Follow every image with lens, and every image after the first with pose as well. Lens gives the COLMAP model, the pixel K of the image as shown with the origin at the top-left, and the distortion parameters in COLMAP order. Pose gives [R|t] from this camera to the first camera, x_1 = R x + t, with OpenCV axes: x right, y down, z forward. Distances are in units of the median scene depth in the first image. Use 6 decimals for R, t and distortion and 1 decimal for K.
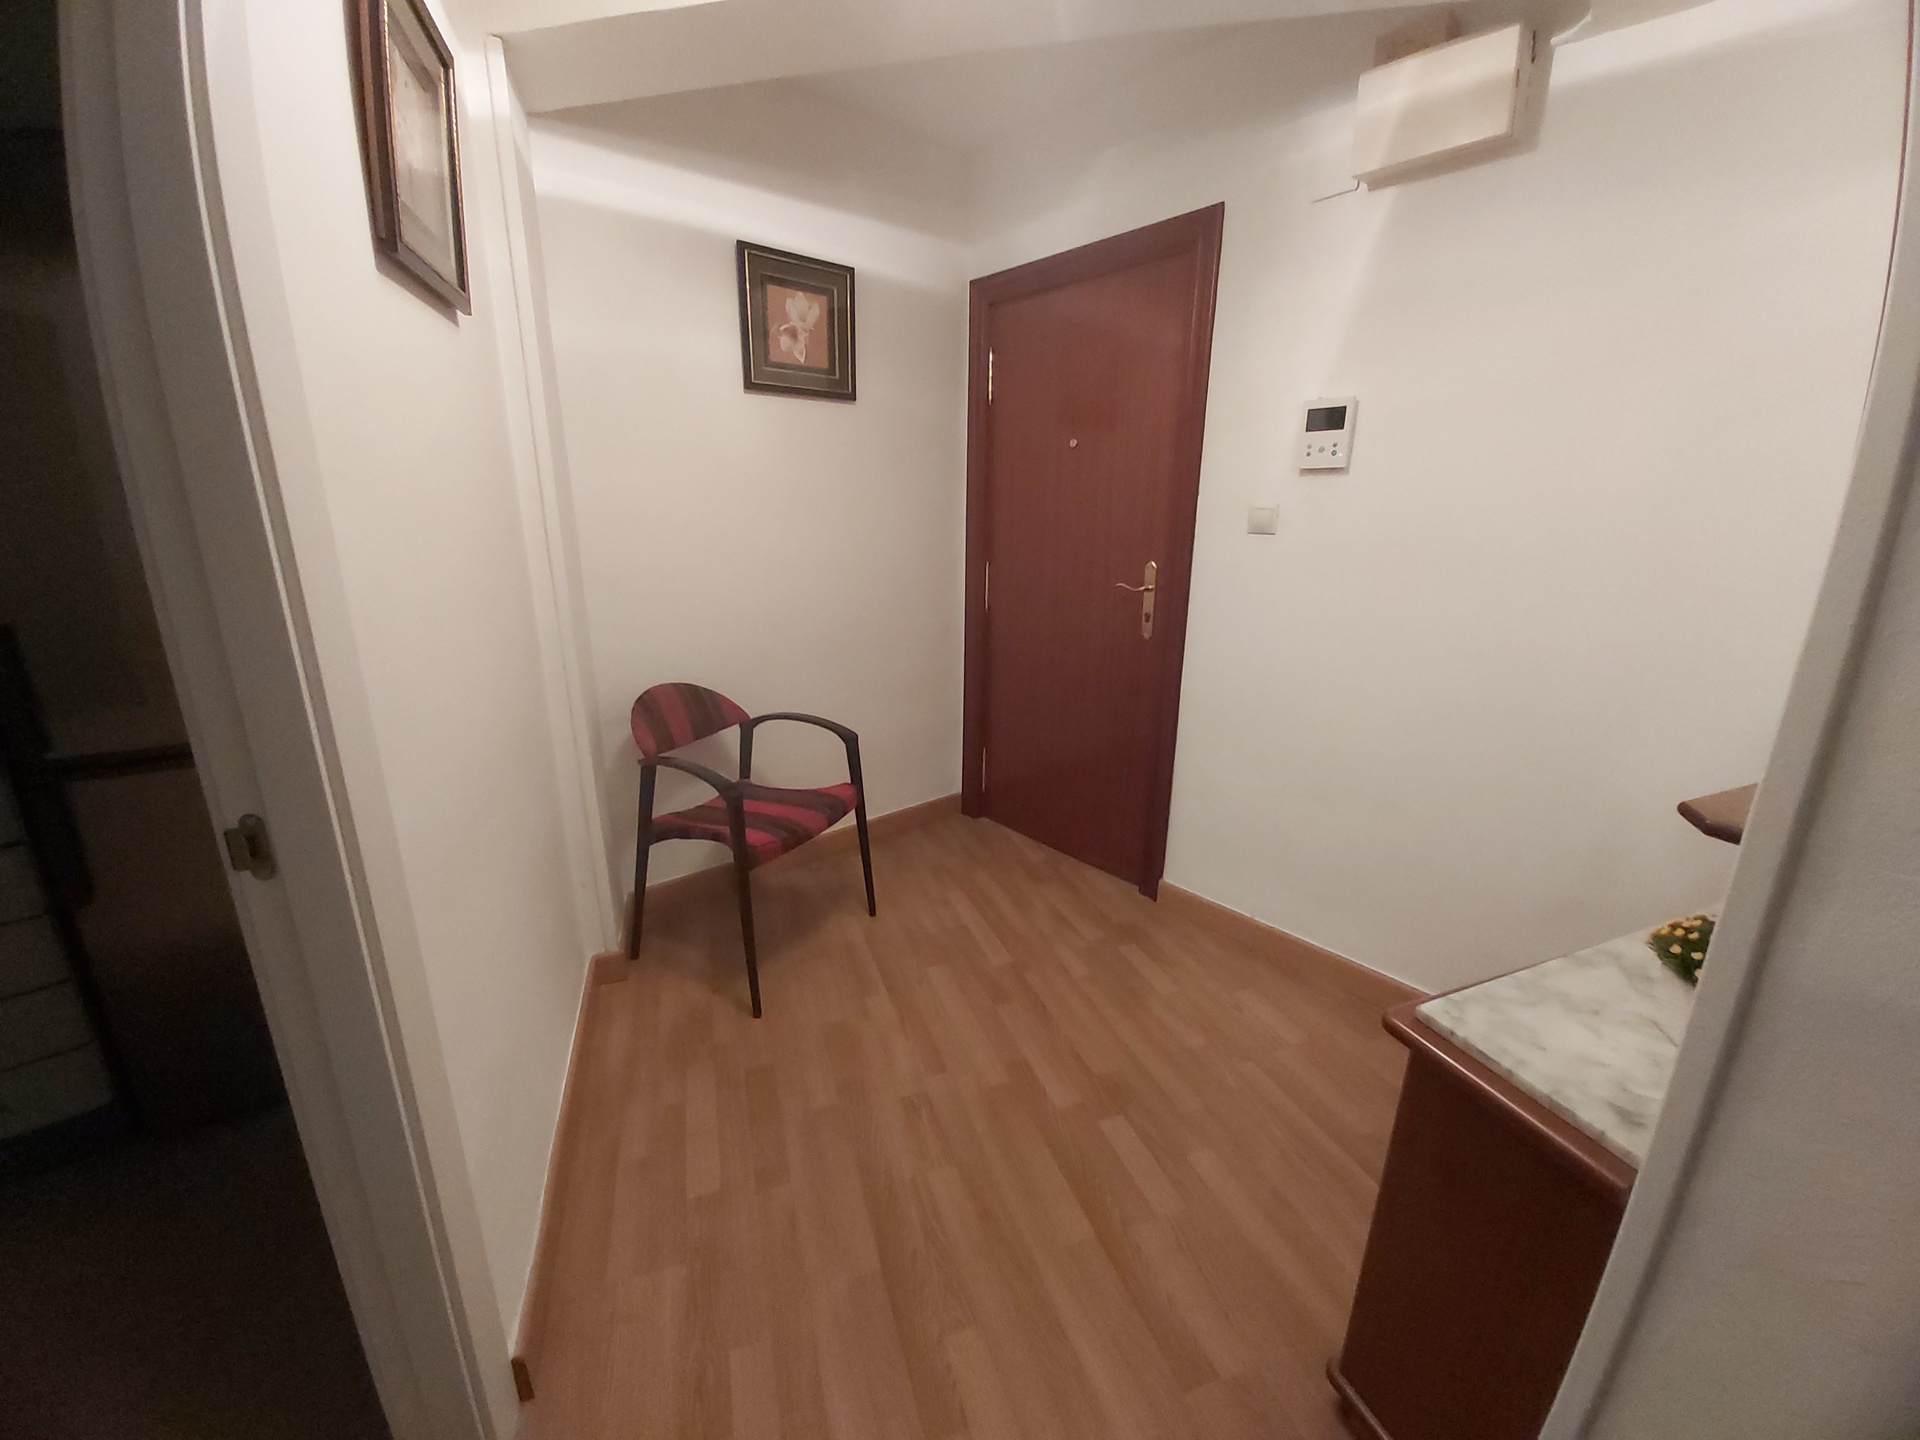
lens RADIAL K [[746.1, 0, 964.1], [0, 746.1, 716.8], [0, 0, 1]] dist [-0.000348, -0.009389]
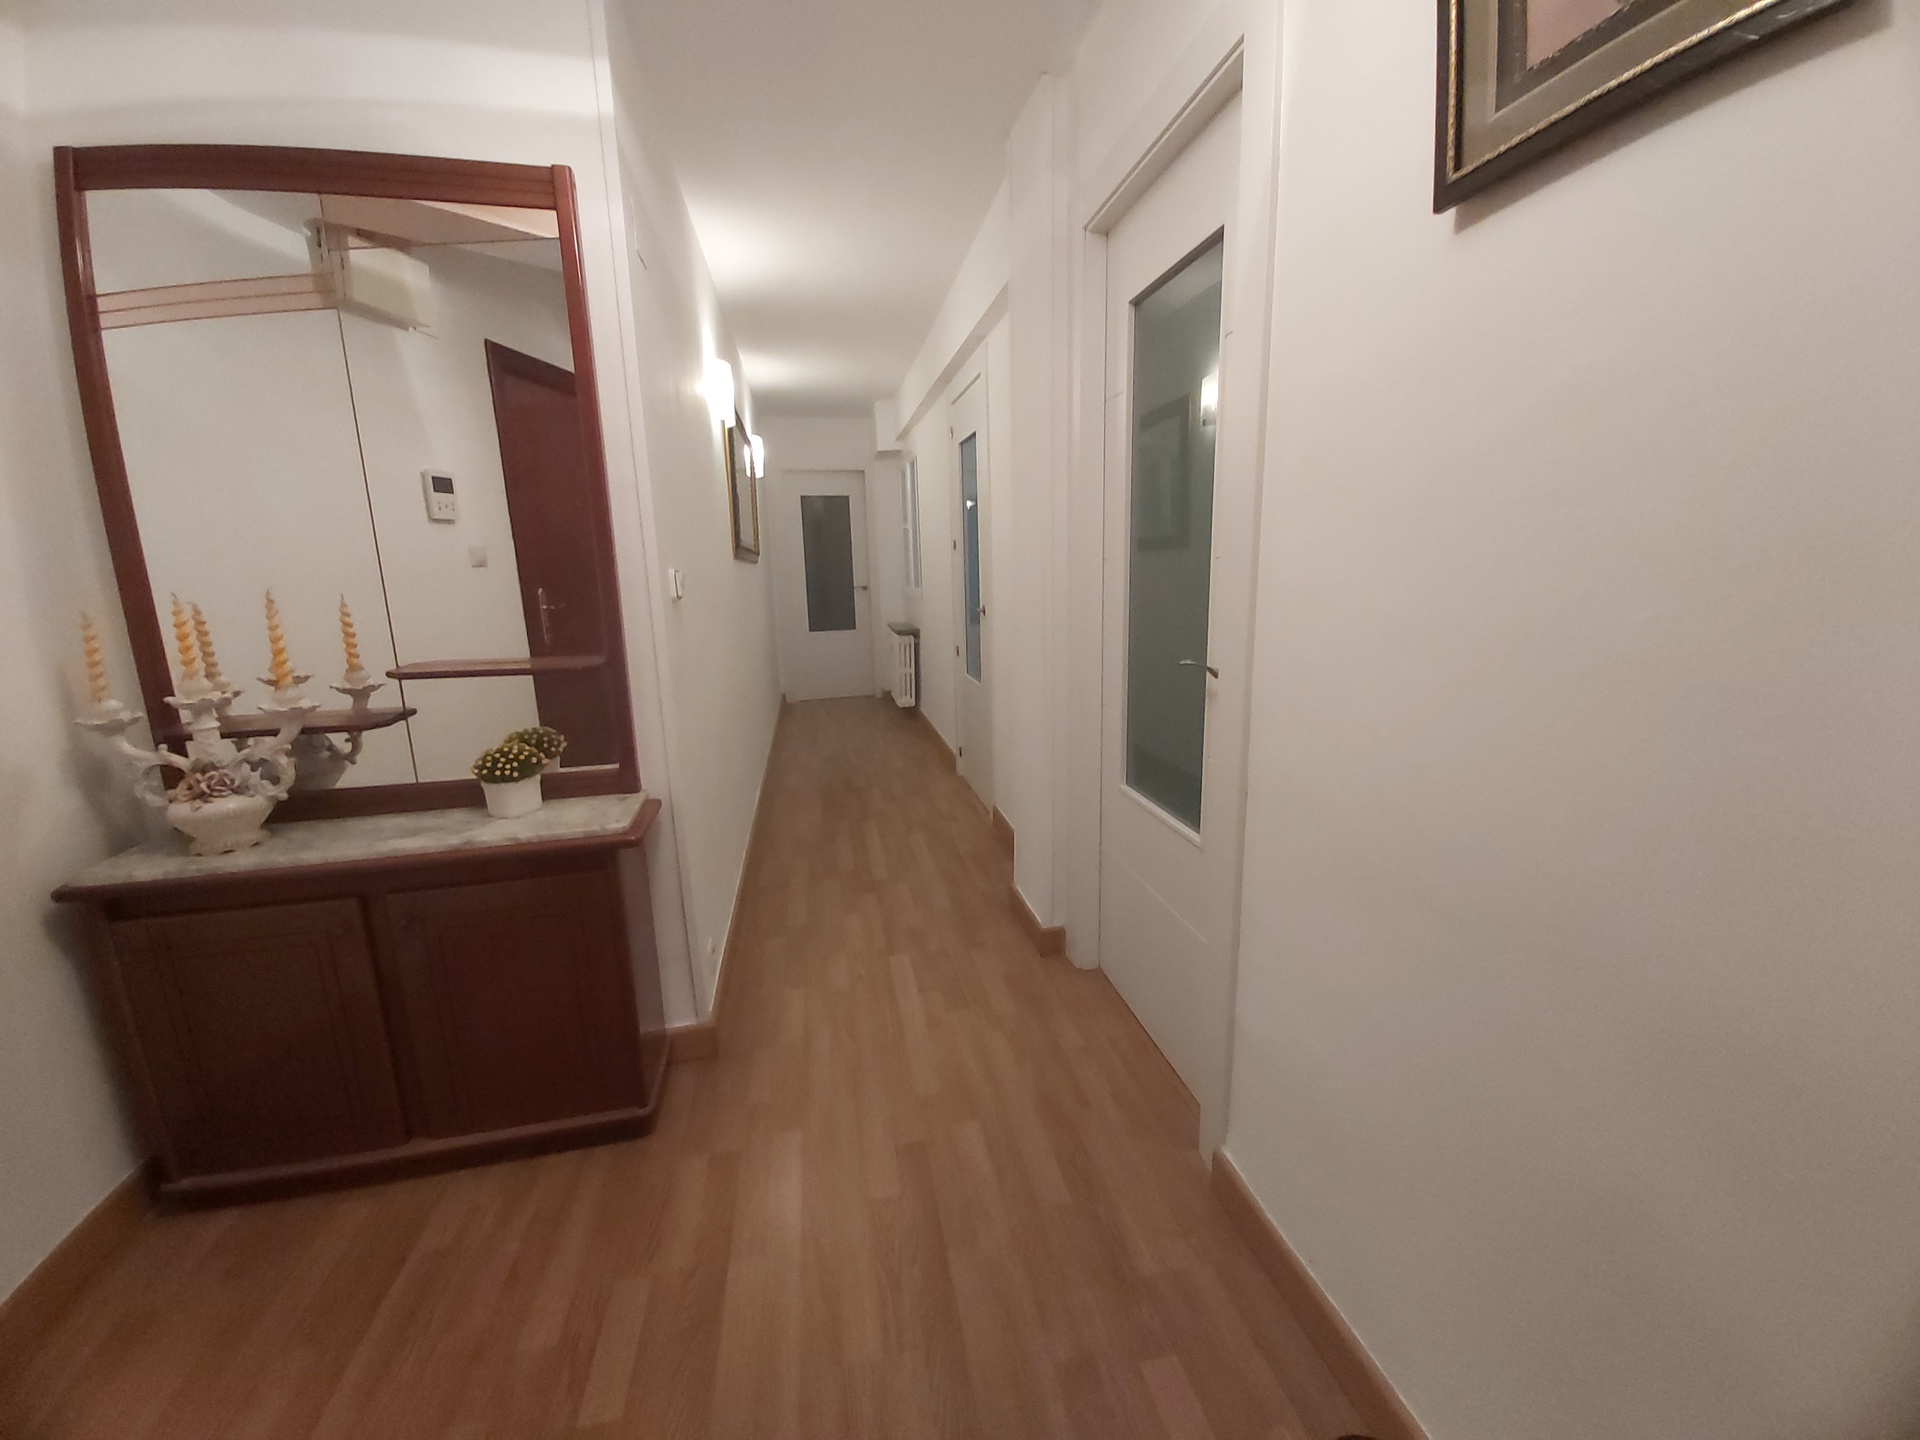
lens RADIAL K [[746.1, 0, 964.1], [0, 746.1, 716.8], [0, 0, 1]] dist [-0.000348, -0.009389]
pose [[-0.990012, -0.017749, 0.139860, -0.246518], [0.049120, 0.886457, 0.460198, -0.365021], [-0.132148, 0.462471, -0.876731, 1.438493]]
